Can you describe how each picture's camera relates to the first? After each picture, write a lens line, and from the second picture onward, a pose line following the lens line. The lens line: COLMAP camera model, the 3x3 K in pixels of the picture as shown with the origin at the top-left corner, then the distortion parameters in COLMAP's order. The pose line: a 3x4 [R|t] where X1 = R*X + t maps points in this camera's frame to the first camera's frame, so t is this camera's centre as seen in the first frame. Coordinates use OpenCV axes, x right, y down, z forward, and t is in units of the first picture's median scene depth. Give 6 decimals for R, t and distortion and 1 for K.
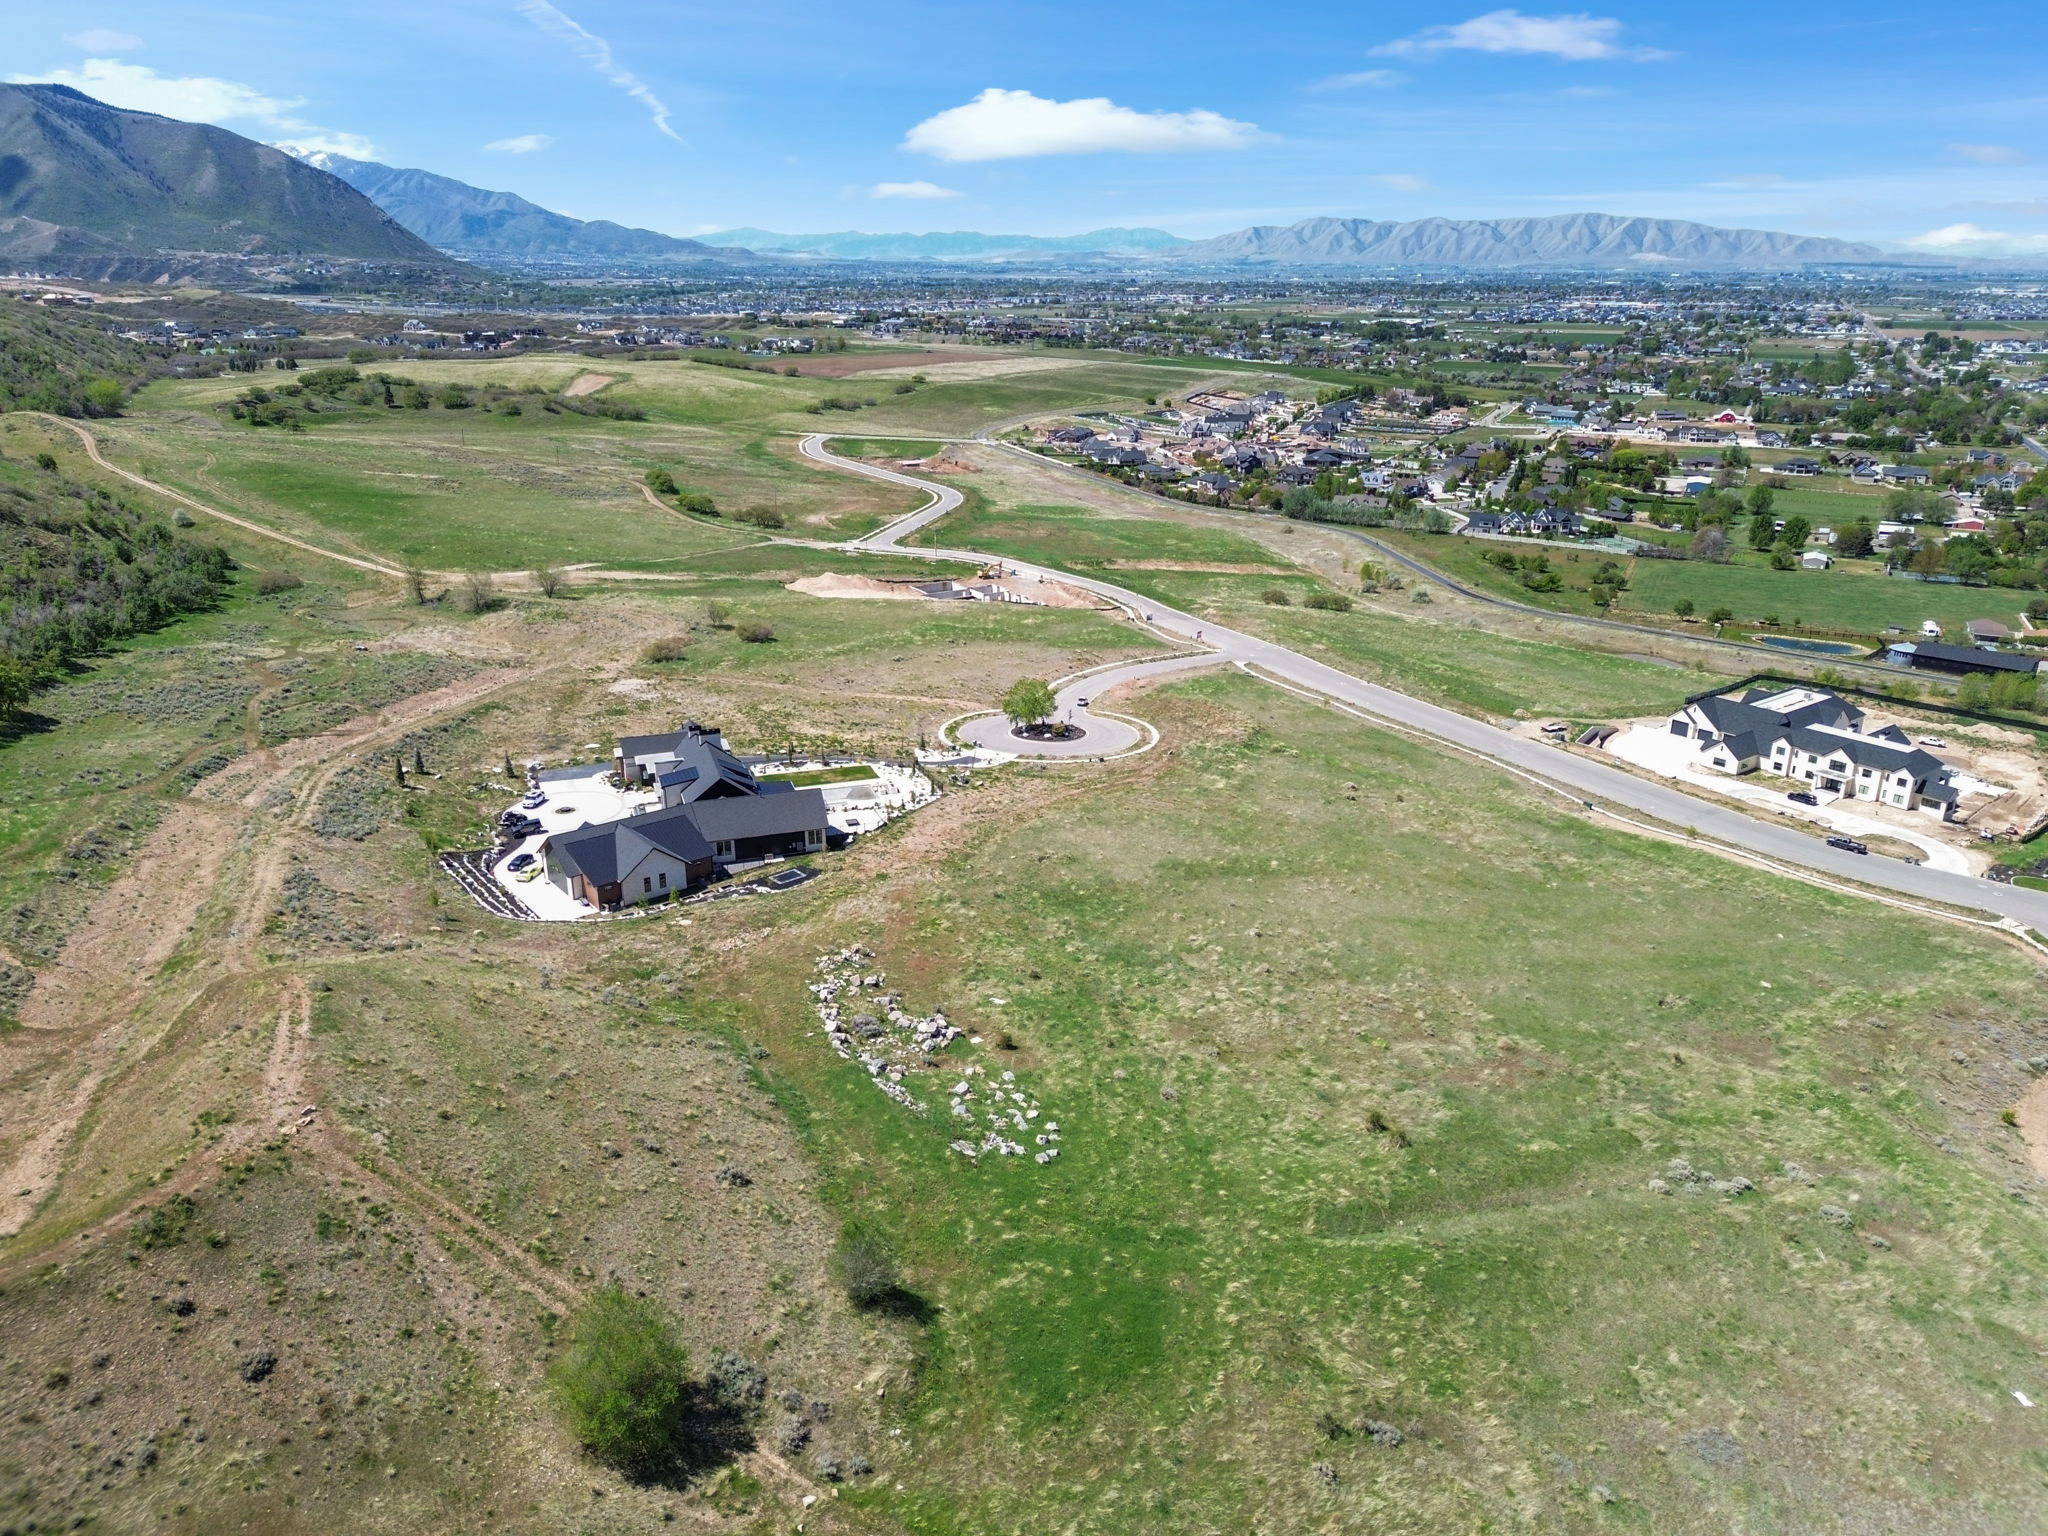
lens RADIAL K [[1443.4, 0, 1020.4], [0, 1443.4, 737.0], [0, 0, 1]] dist [0.089911, -0.097500]
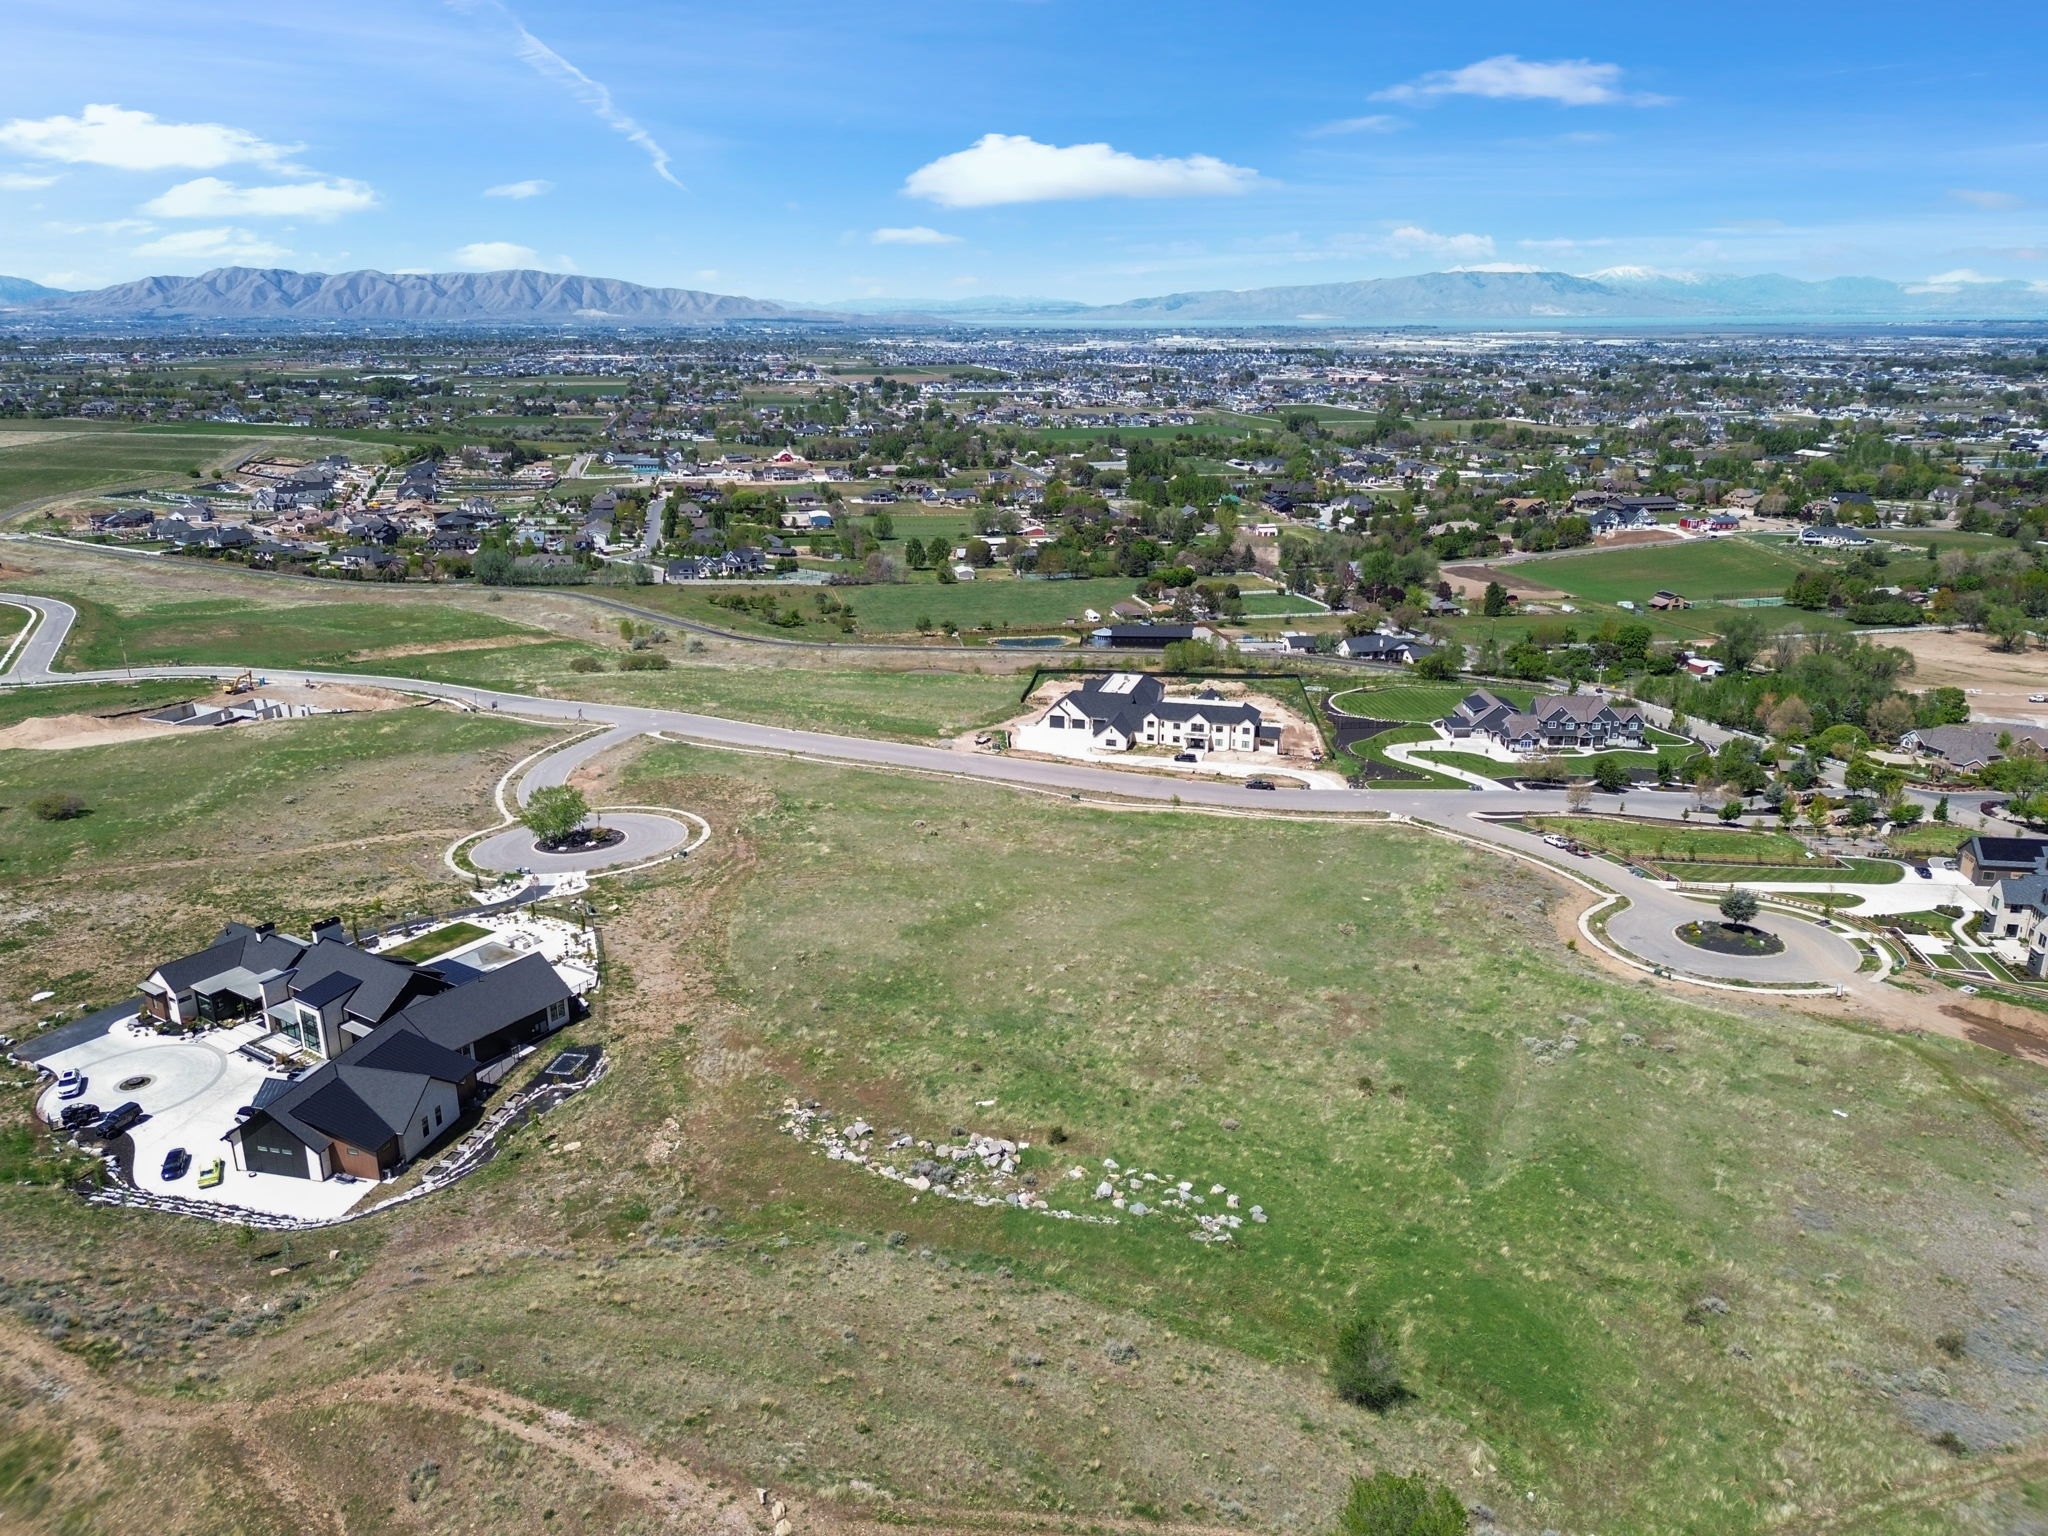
lens RADIAL K [[1433.4, 0, 1022.6], [0, 1433.4, 774.8], [0, 0, 1]] dist [0.079550, -0.092392]
pose [[0.789846, -0.192510, 0.582308, -0.141685], [0.197026, 0.978778, 0.056336, -0.020428], [-0.580796, 0.070233, 0.811014, 0.063865]]
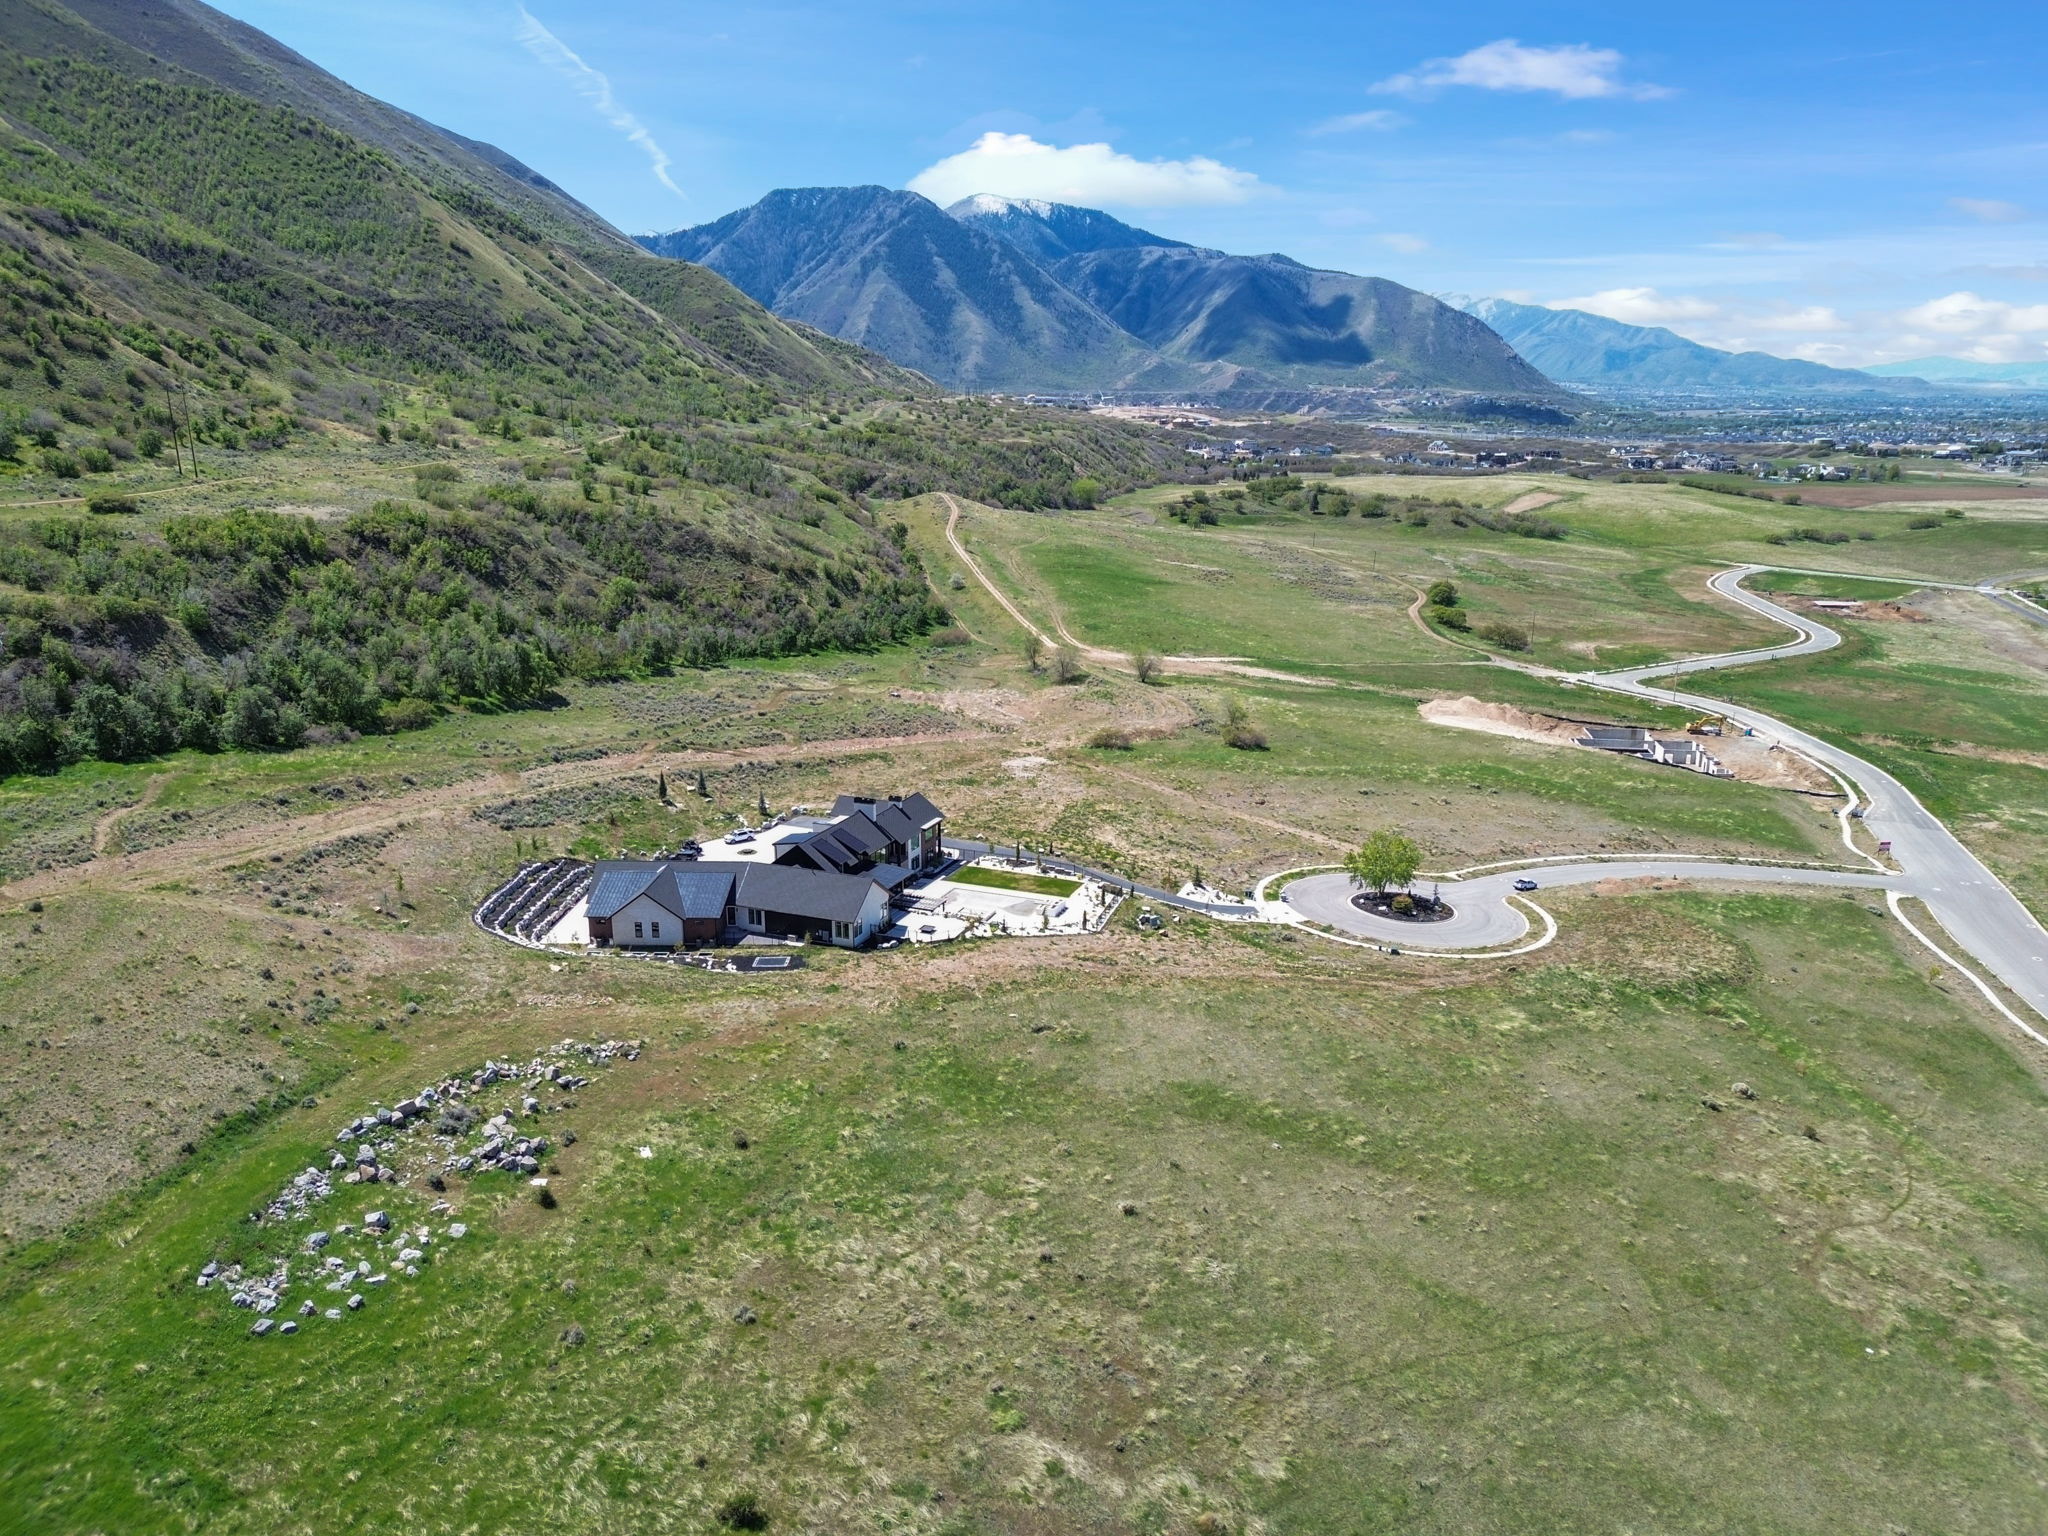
lens RADIAL K [[1443.4, 0, 1020.4], [0, 1443.4, 737.0], [0, 0, 1]] dist [0.089911, -0.097500]
pose [[0.760327, 0.152821, -0.631307, 0.176512], [-0.204834, 0.978748, -0.009769, -0.022048], [0.616398, 0.136741, 0.775471, 0.134074]]
